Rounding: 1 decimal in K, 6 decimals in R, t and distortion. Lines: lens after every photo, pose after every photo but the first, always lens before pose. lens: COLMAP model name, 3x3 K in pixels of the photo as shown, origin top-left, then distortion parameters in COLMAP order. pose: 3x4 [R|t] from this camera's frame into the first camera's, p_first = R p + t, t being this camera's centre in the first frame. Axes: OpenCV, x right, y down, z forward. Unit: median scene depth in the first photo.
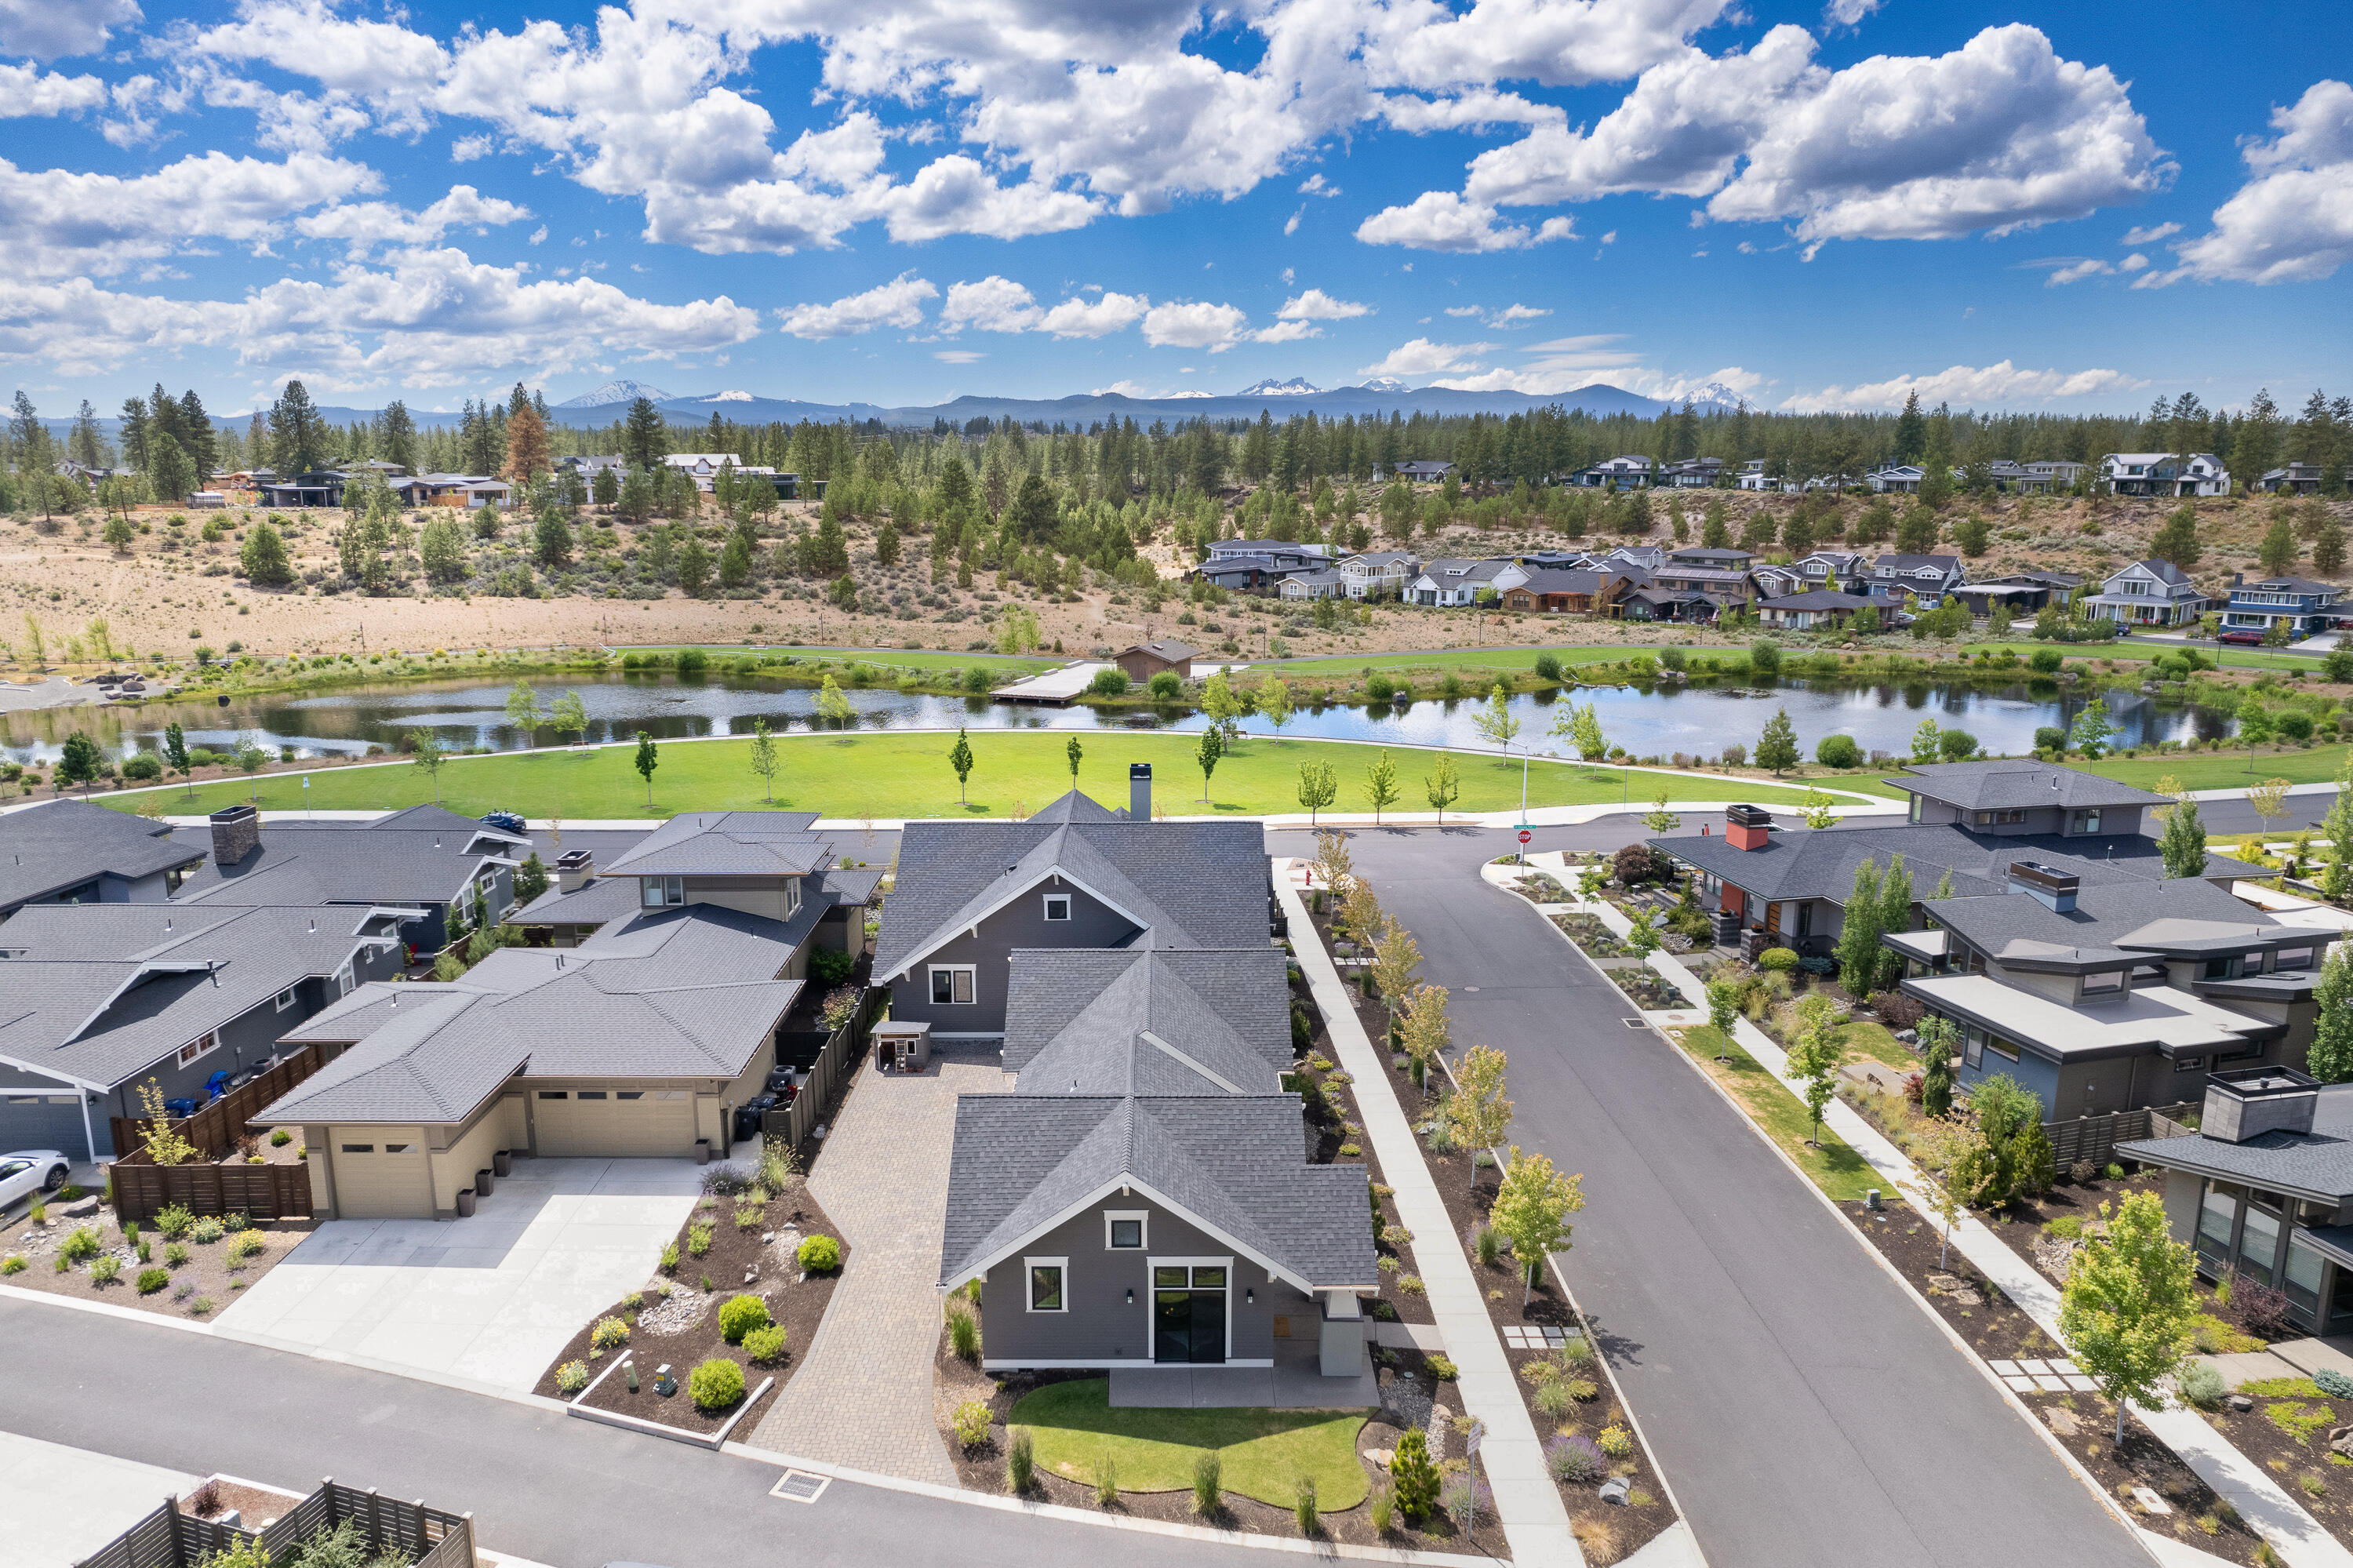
lens RADIAL K [[1550.9, 0, 1205.6], [0, 1550.9, 785.7], [0, 0, 1]] dist [-0.070300, 0.061651]
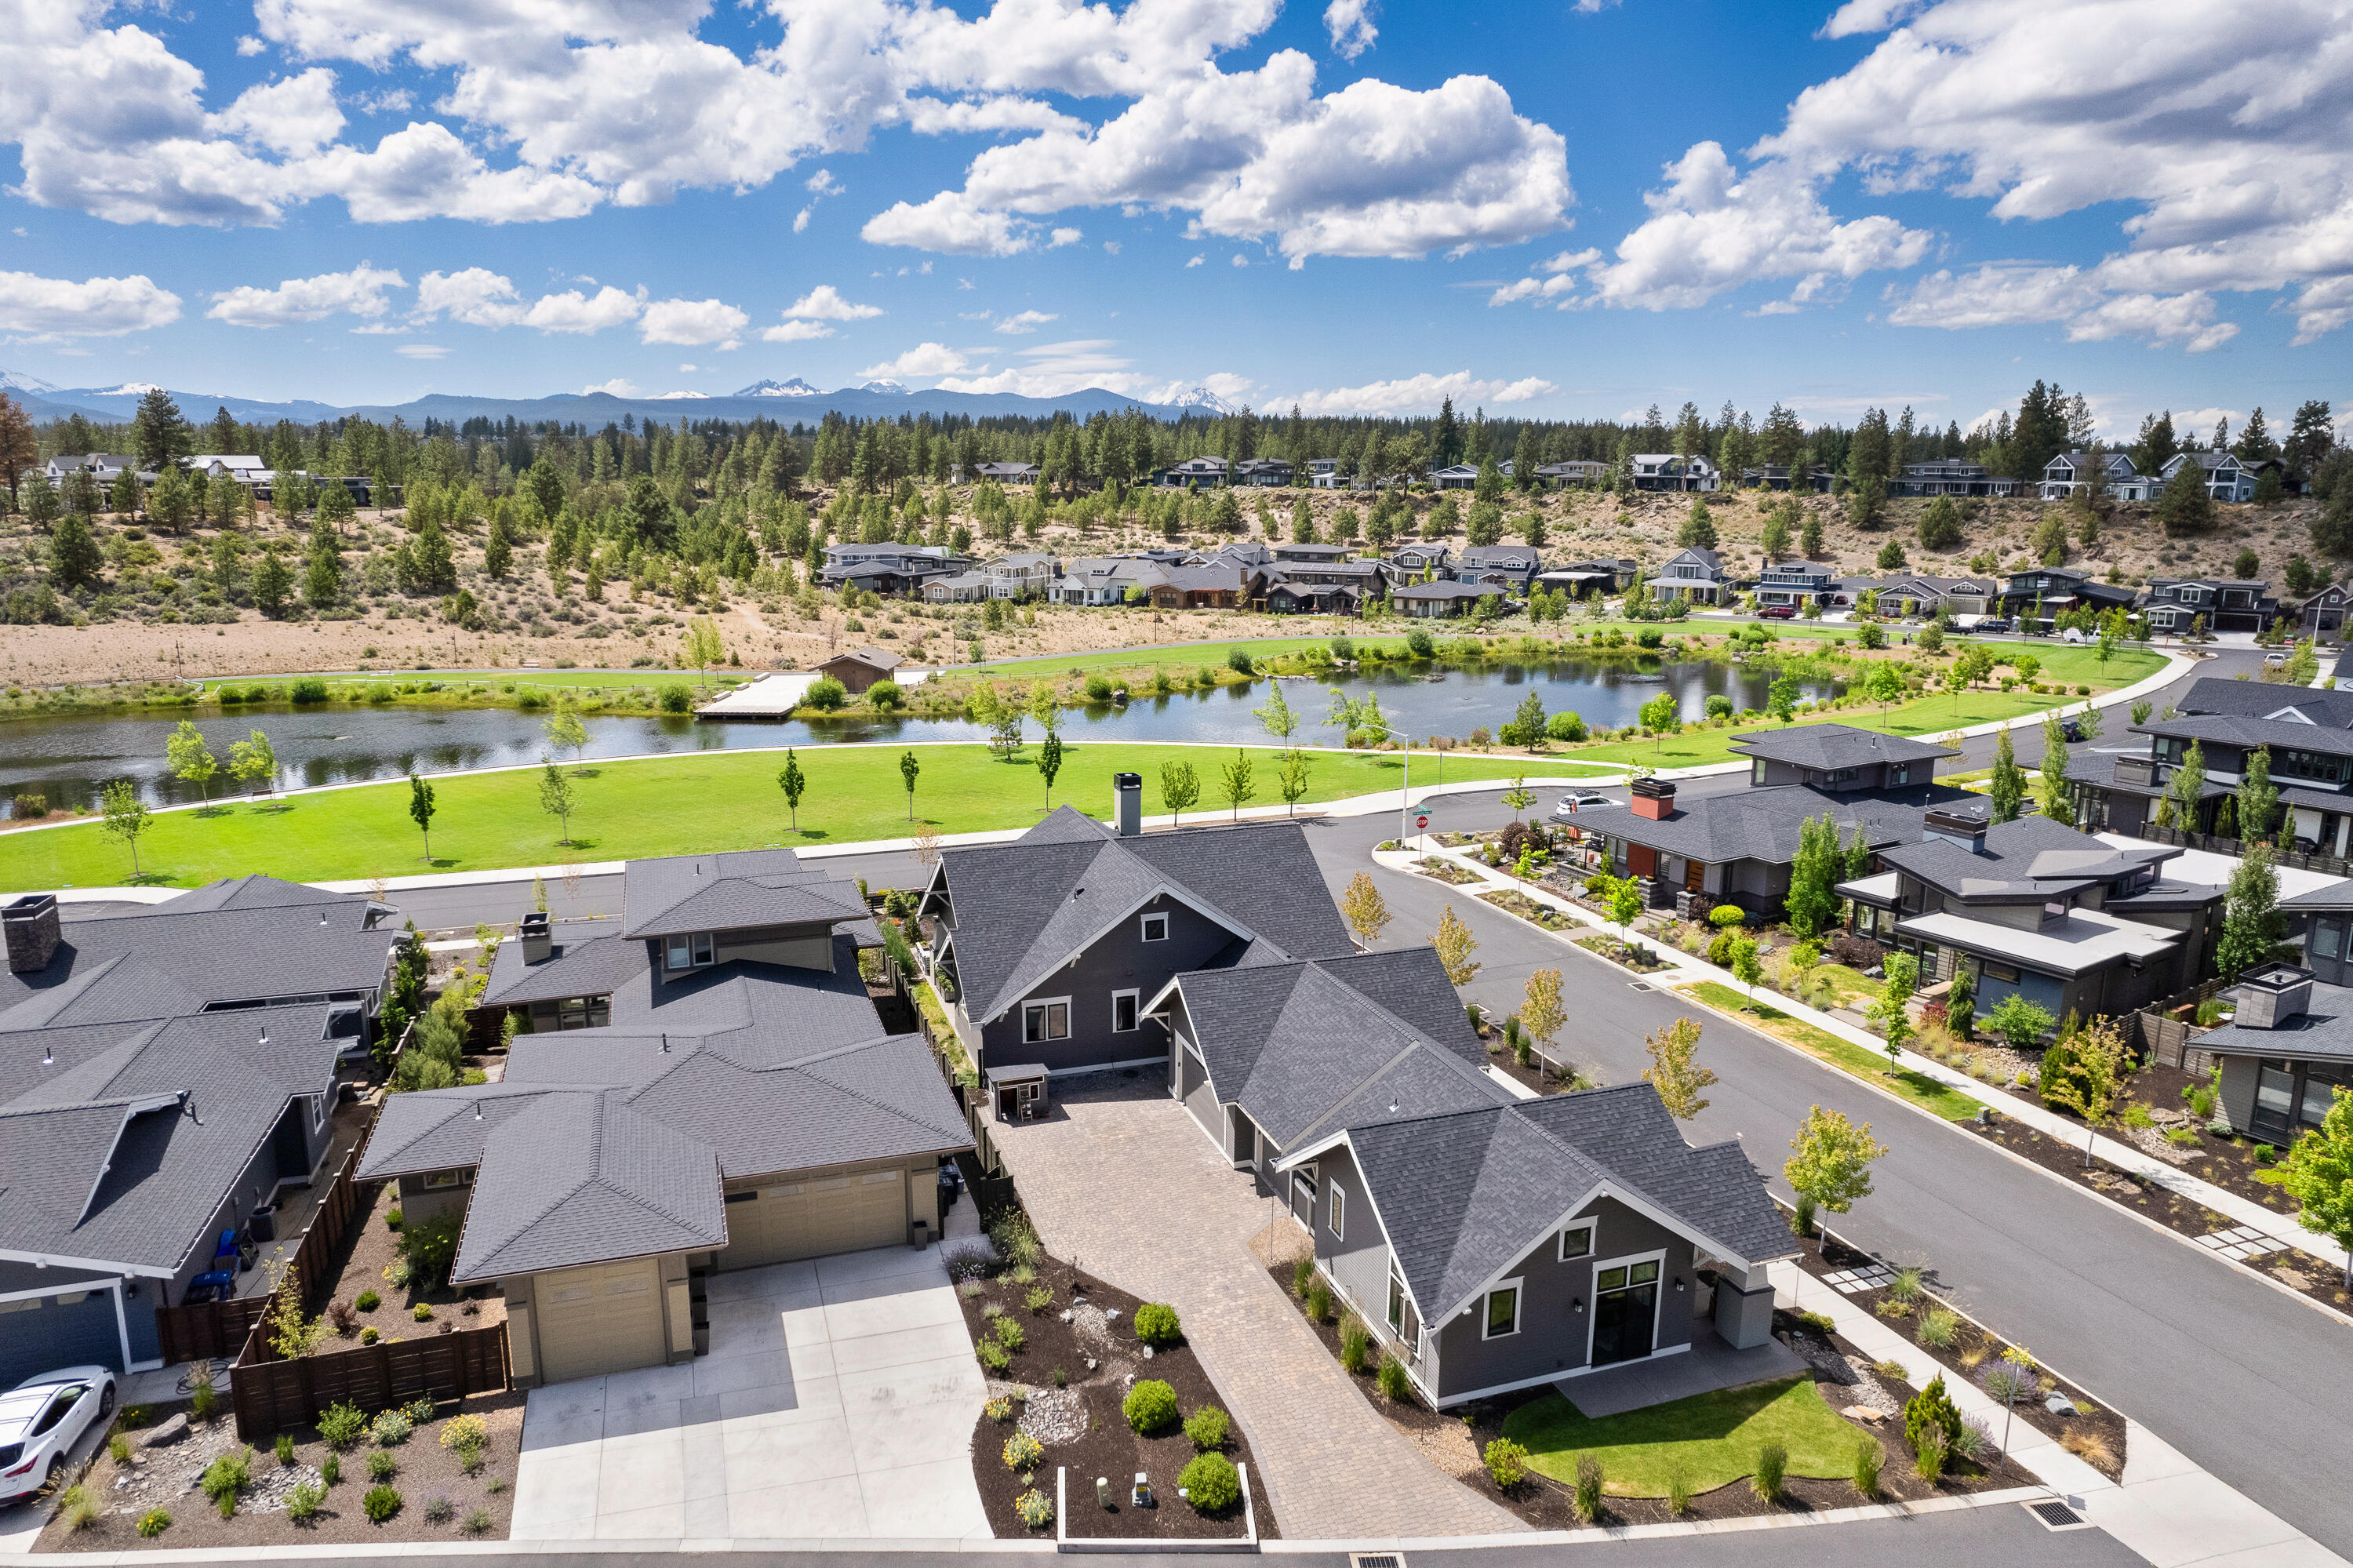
lens RADIAL K [[1532.6, 0, 1213.0], [0, 1532.6, 793.9], [0, 0, 1]] dist [-0.067139, 0.057828]
pose [[0.949292, -0.064152, 0.307781, -0.109253], [0.062227, 0.997933, 0.016075, -0.005129], [-0.308176, 0.003893, 0.951322, 0.029014]]
